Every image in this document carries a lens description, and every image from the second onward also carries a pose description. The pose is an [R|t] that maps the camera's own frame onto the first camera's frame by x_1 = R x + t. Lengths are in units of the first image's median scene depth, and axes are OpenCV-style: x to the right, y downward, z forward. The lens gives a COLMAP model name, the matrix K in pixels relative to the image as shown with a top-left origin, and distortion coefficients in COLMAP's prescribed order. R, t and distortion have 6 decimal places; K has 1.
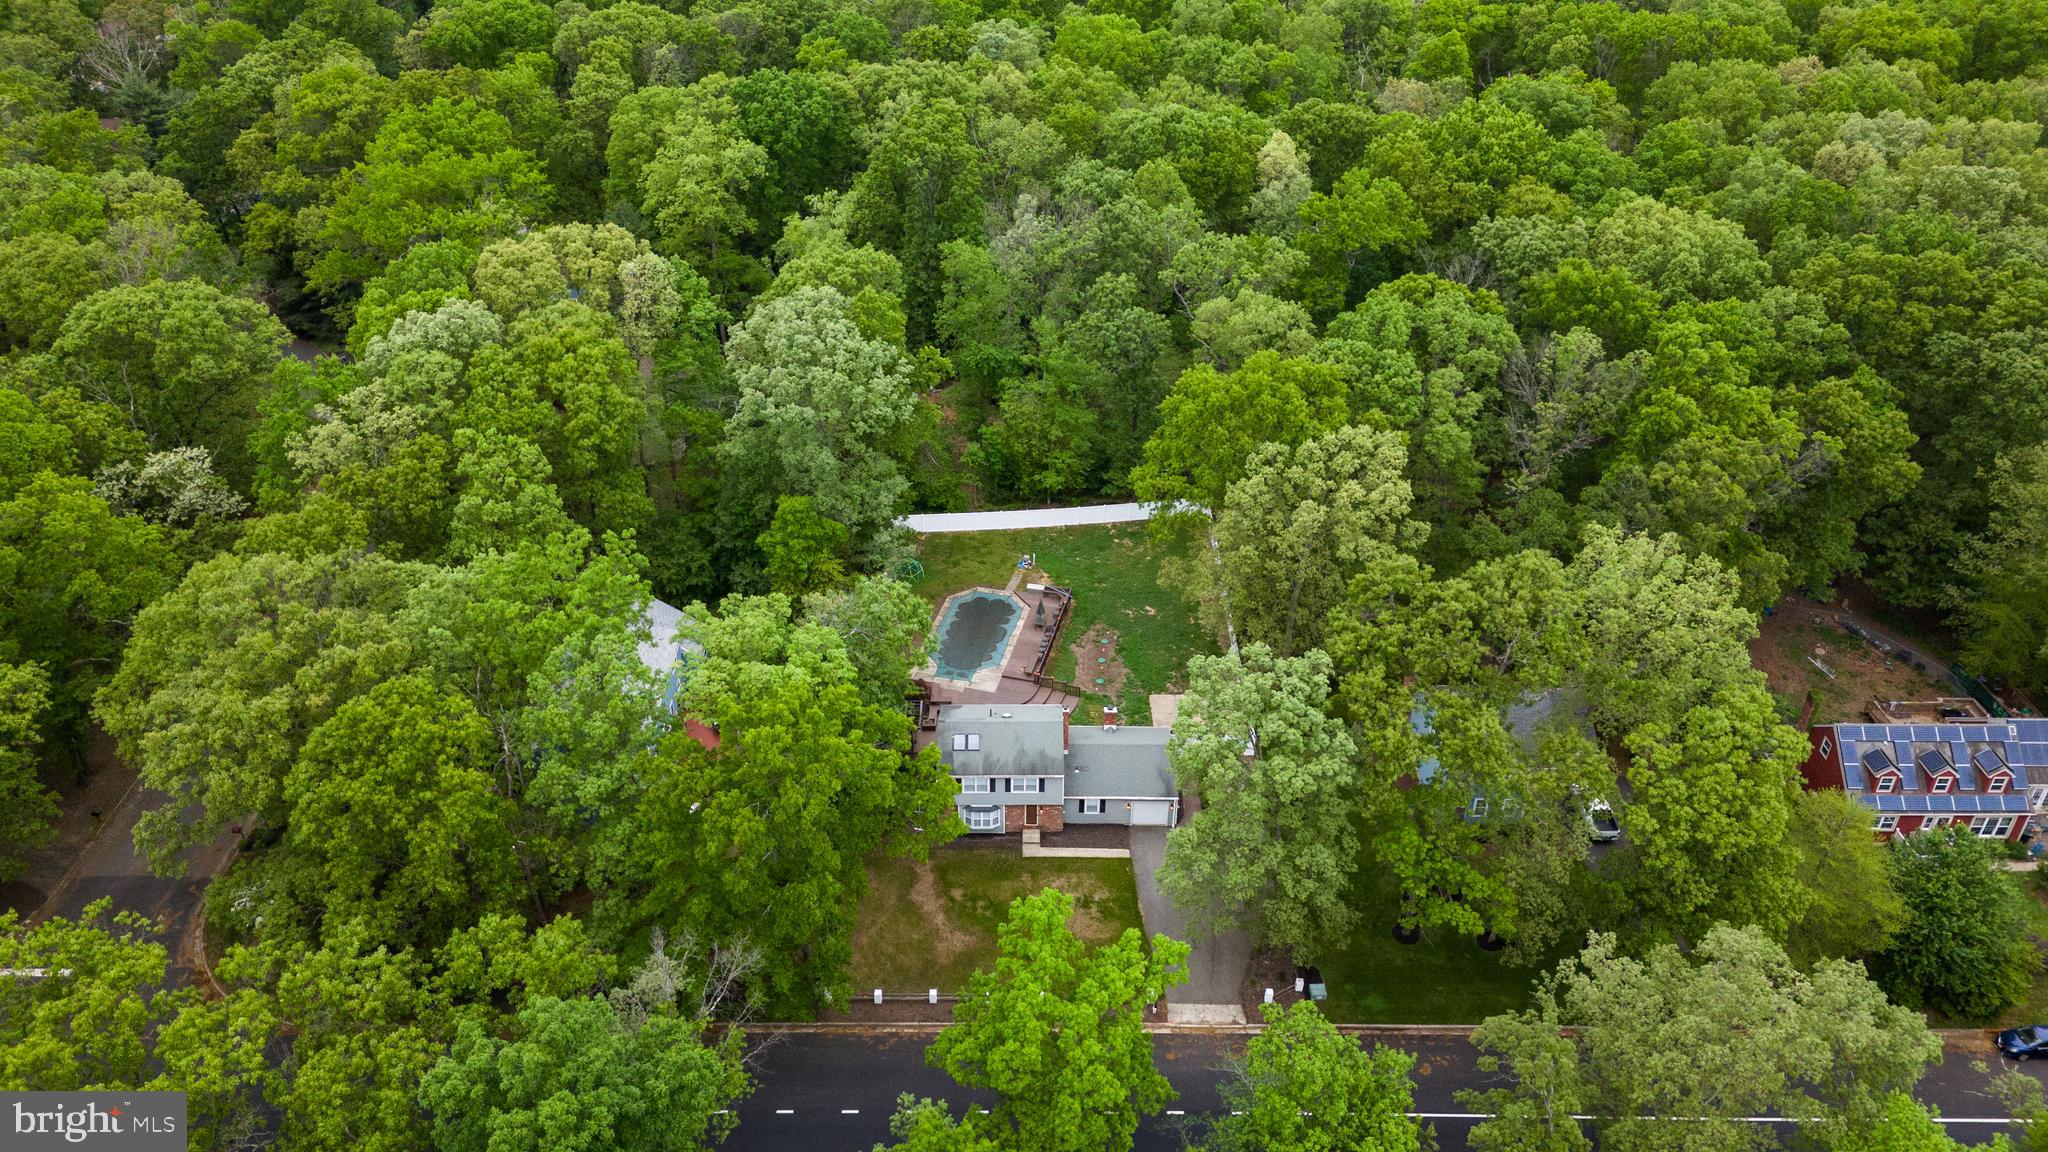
lens RADIAL K [[1504.3, 0, 1014.7], [0, 1504.3, 567.6], [0, 0, 1]] dist [0.134577, -0.189565]
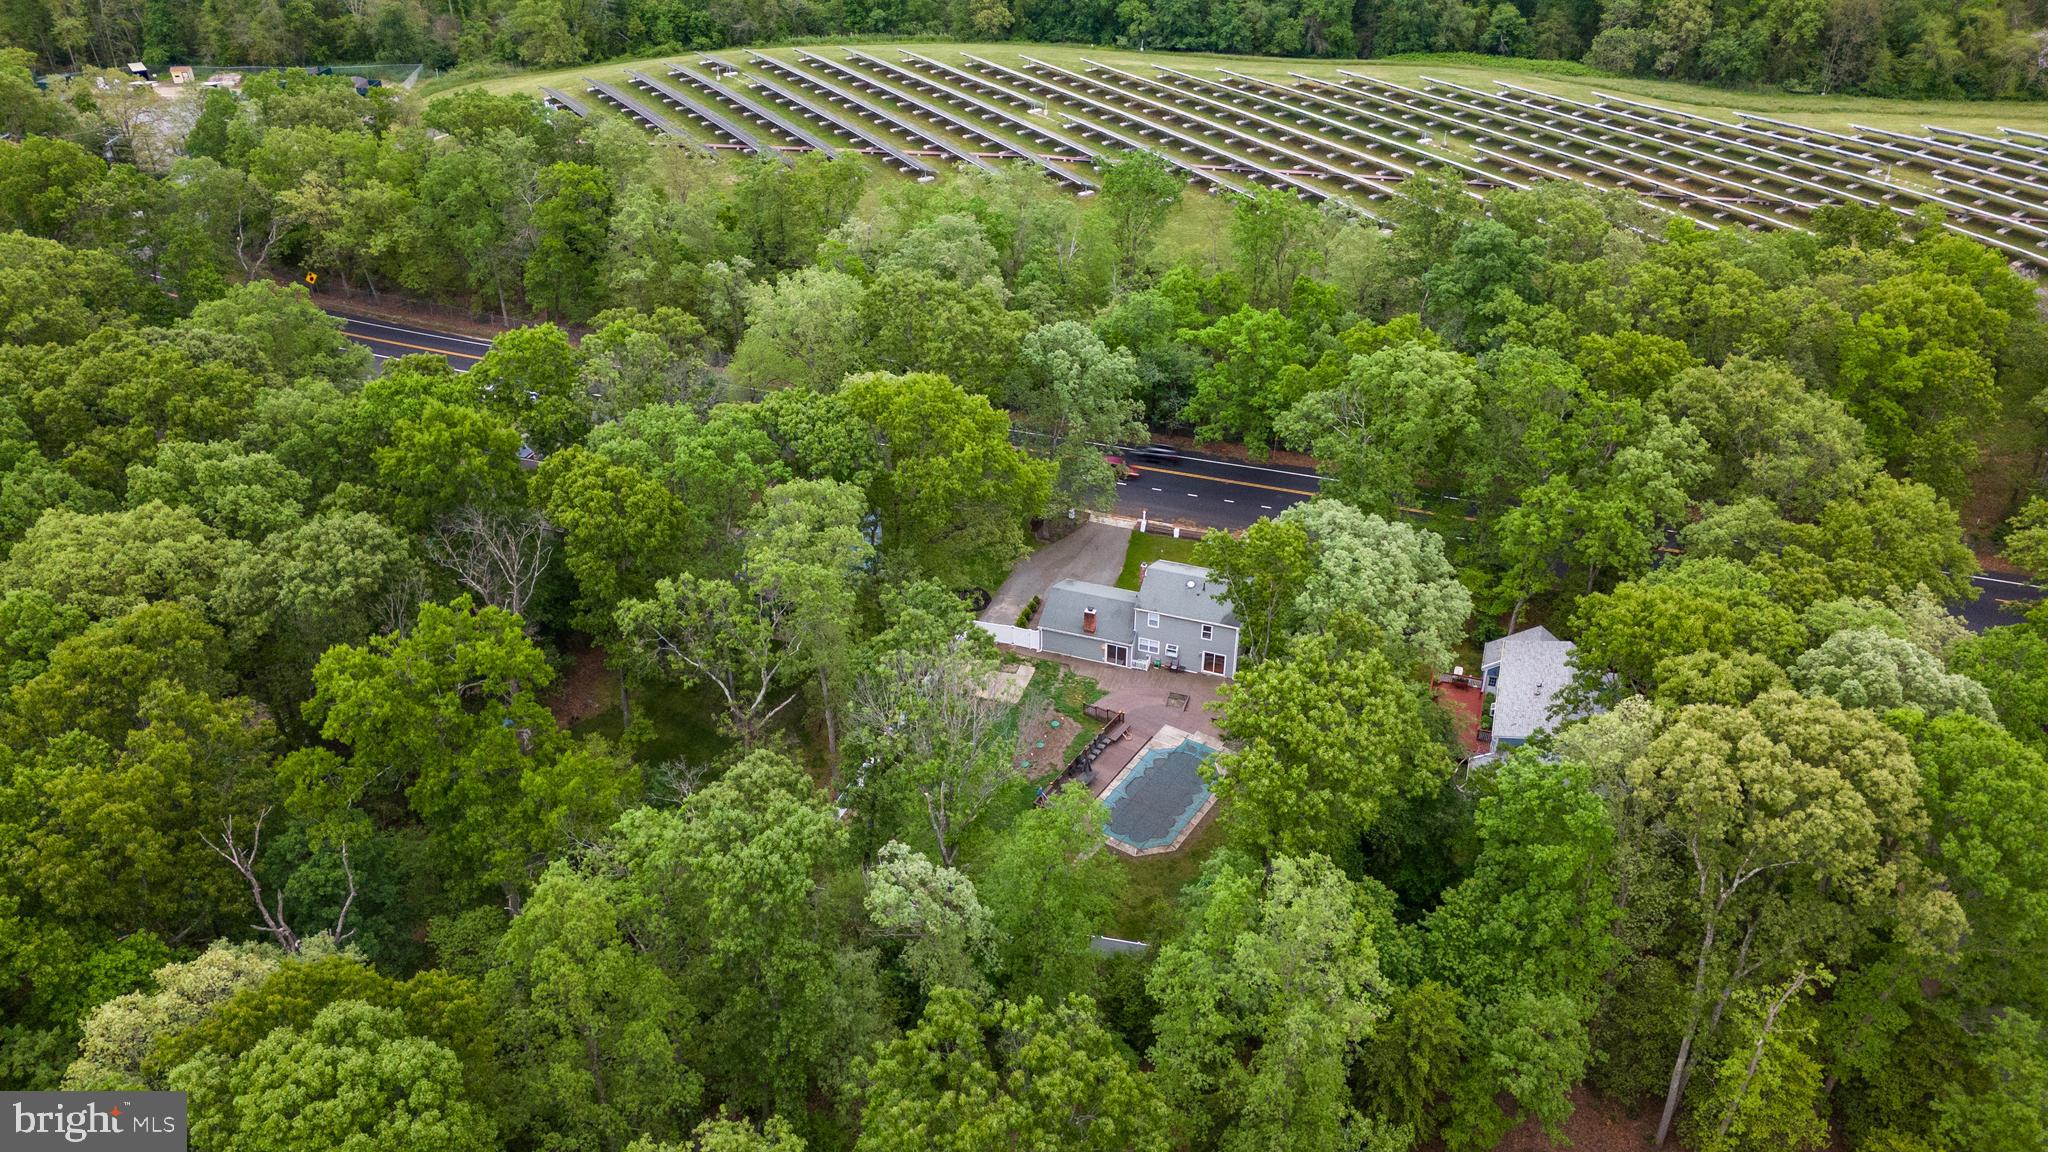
lens RADIAL K [[1504.3, 0, 1014.7], [0, 1504.3, 567.6], [0, 0, 1]] dist [0.134577, -0.189565]
pose [[-0.943128, -0.183009, 0.277521, -0.199870], [0.175159, 0.435963, 0.882754, -0.972425], [-0.282540, 0.881161, -0.379113, 1.478176]]
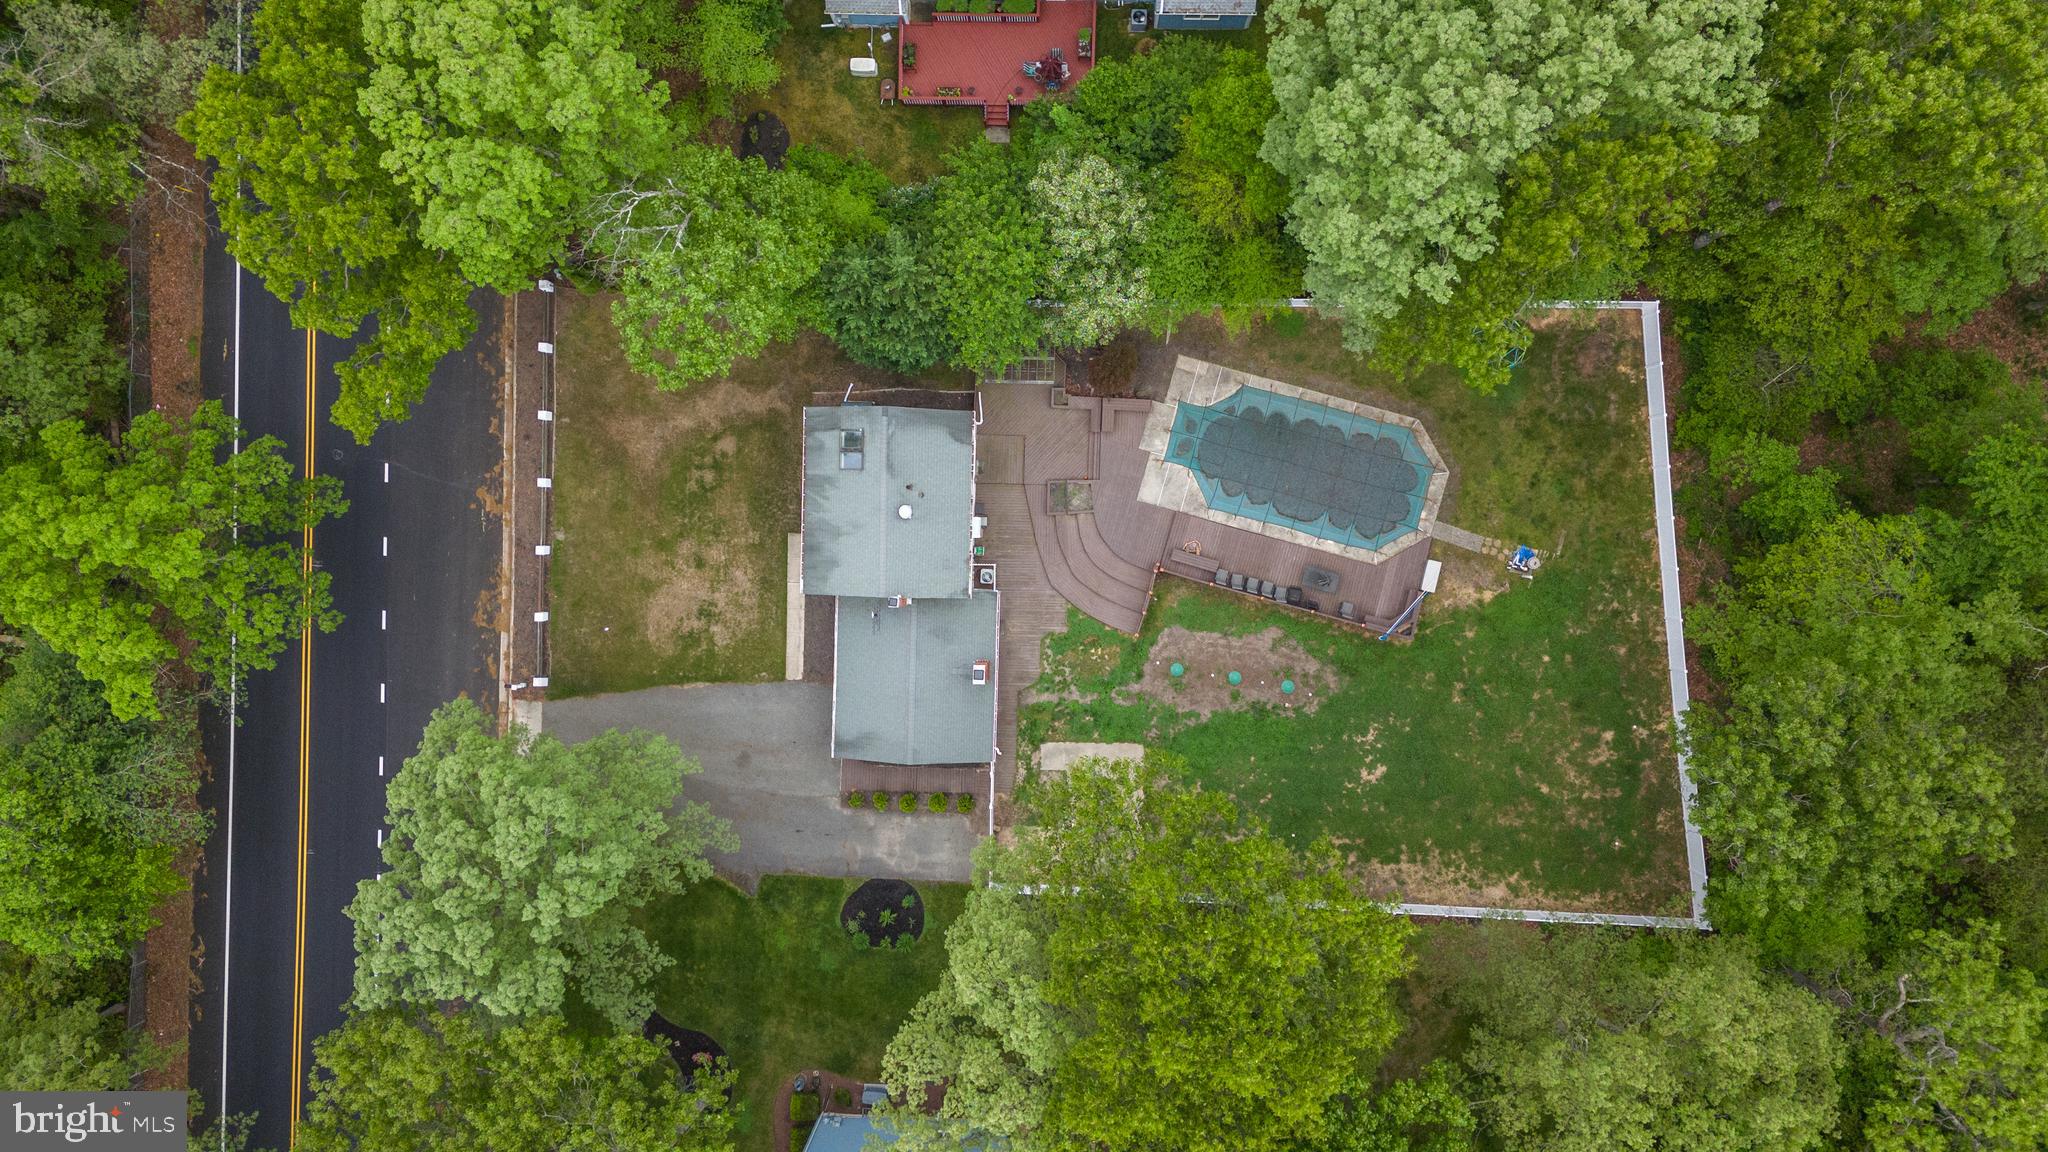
lens RADIAL K [[1504.3, 0, 1014.7], [0, 1504.3, 567.6], [0, 0, 1]] dist [0.134577, -0.189565]
pose [[-0.026869, 0.999551, 0.013273, 0.009167], [-0.508656, -0.025101, 0.860604, -0.487614], [0.860551, 0.016372, 0.509102, 0.712851]]
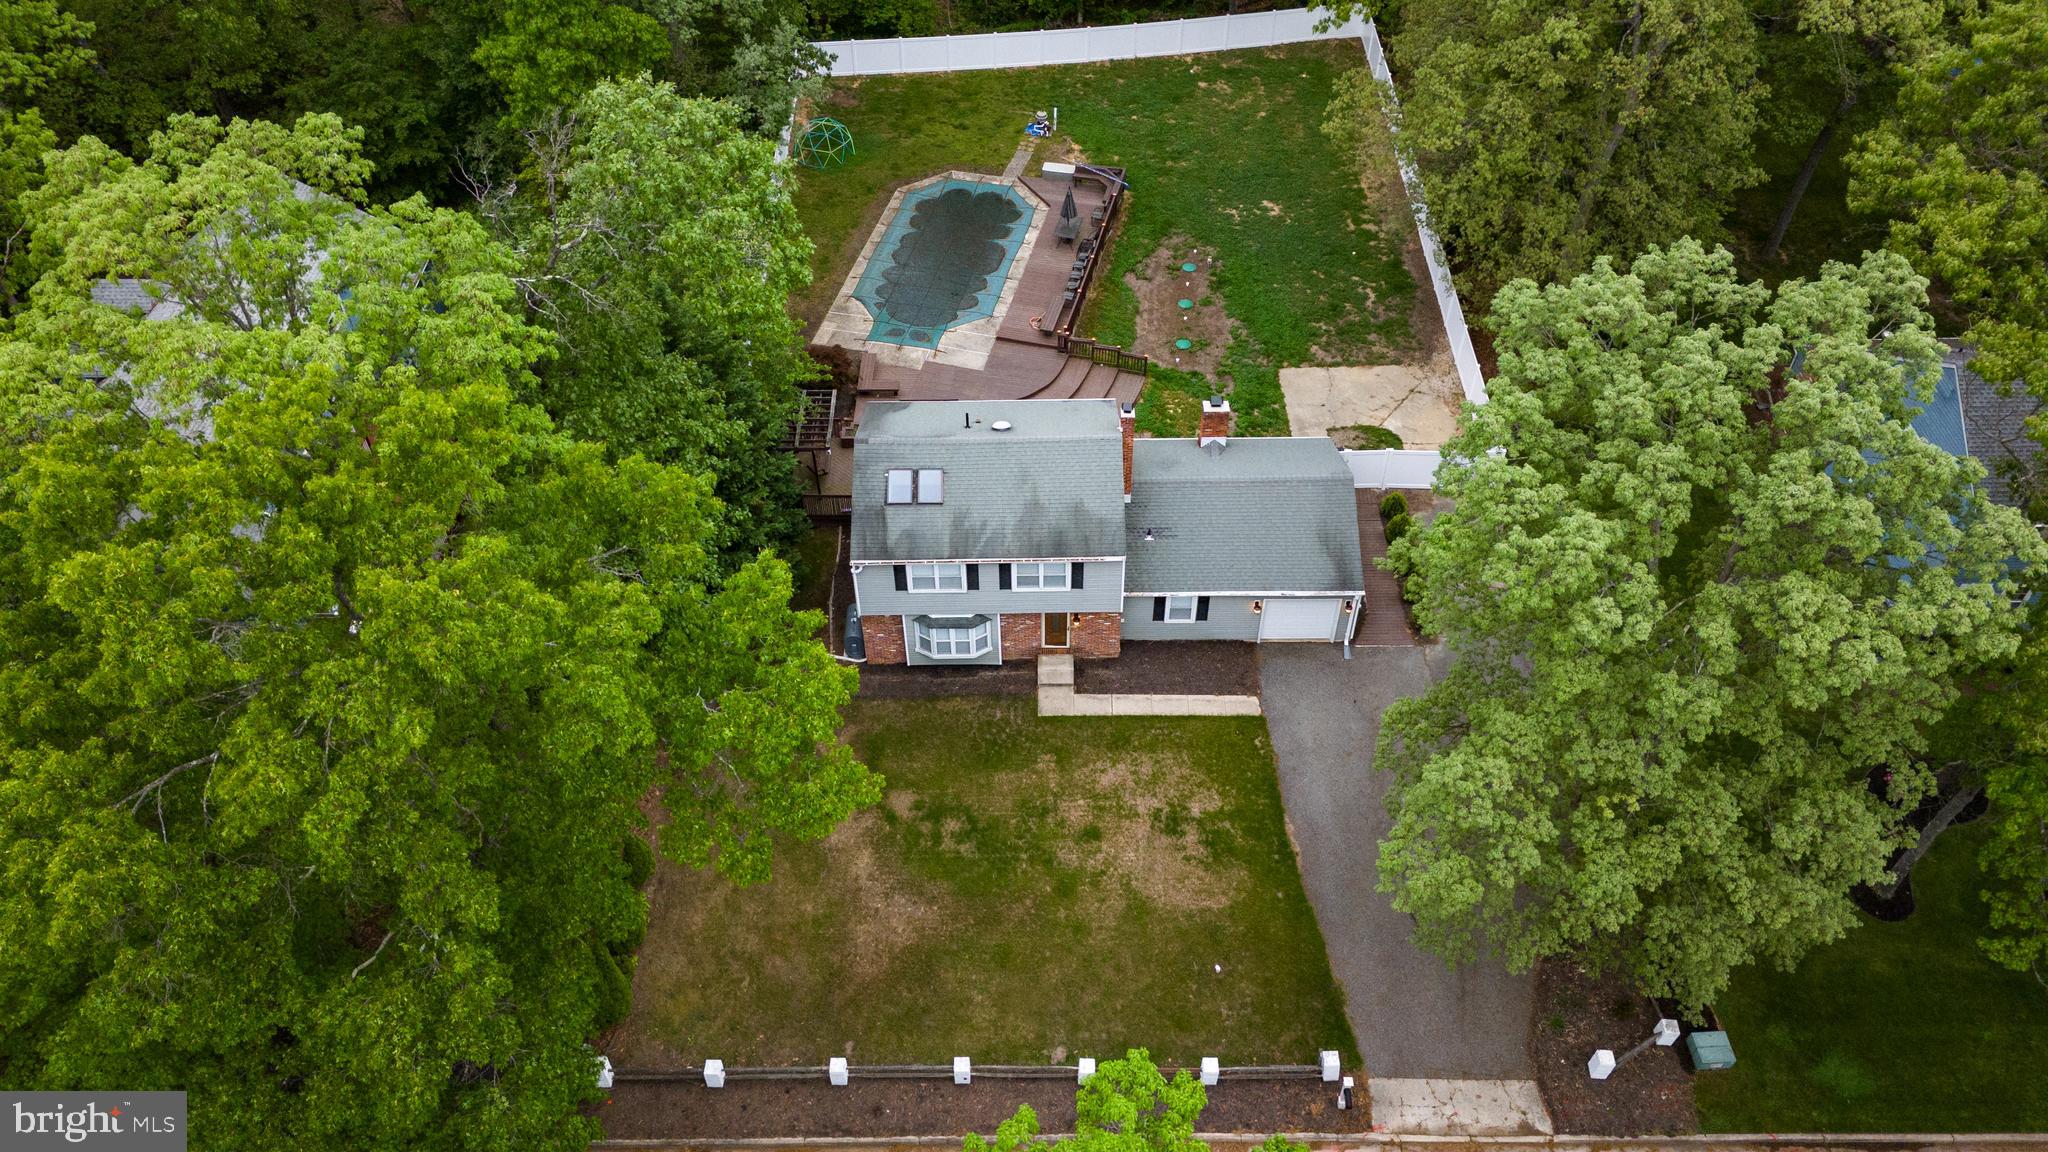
lens RADIAL K [[1504.3, 0, 1014.7], [0, 1504.3, 567.6], [0, 0, 1]] dist [0.134577, -0.189565]
pose [[0.999825, -0.011961, -0.014384, 0.005112], [0.014939, 0.973285, 0.229115, 0.033732], [0.011259, -0.229290, 0.973293, 0.534040]]
